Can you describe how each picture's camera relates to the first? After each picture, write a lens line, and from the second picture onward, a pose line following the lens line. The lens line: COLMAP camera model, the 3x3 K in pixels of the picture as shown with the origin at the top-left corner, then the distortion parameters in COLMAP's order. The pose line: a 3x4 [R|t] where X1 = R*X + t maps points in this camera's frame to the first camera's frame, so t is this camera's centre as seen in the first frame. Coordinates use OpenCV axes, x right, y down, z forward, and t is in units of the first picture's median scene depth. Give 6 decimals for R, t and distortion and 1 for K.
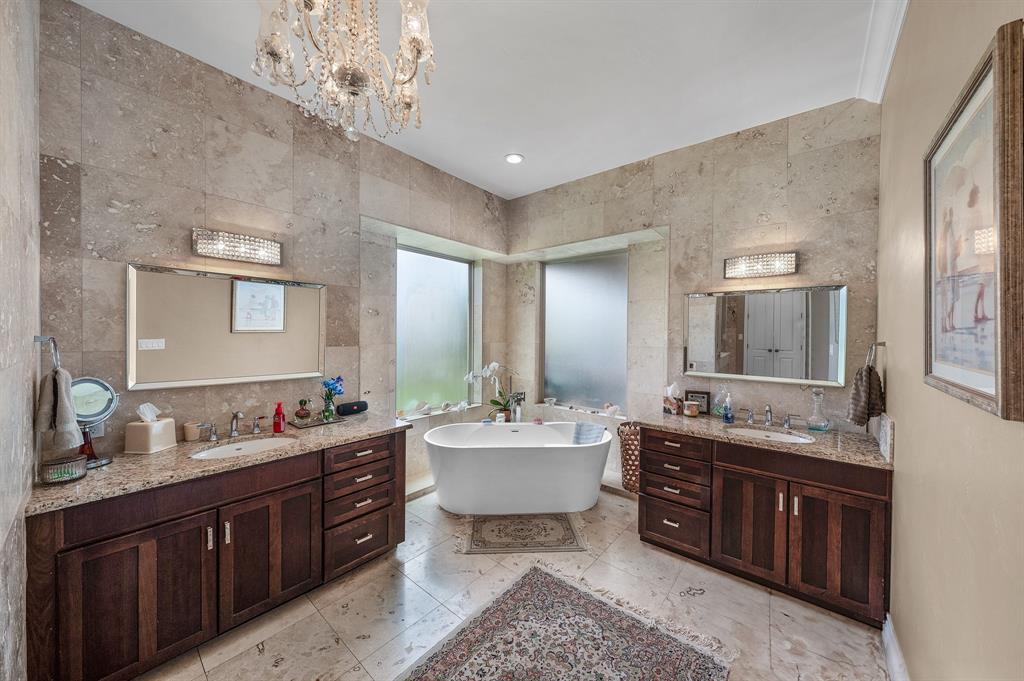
lens RADIAL K [[353.9, 0, 515.1], [0, 353.9, 337.9], [0, 0, 1]] dist [0.000905, -0.000037]
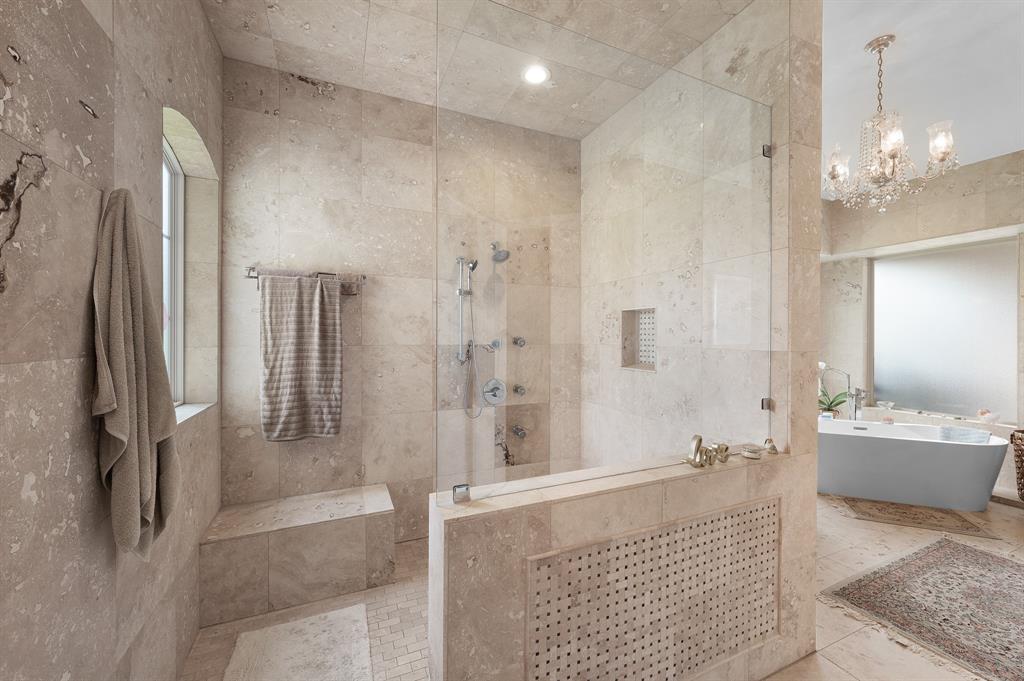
lens RADIAL K [[397.0, 0, 509.2], [0, 397.0, 338.0], [0, 0, 1]] dist [-0.001737, -0.000087]
pose [[0.895906, -0.003985, -0.444226, -0.417681], [-0.000562, 0.999949, -0.010104, 0.015114], [0.444243, 0.009302, 0.895858, -0.501621]]
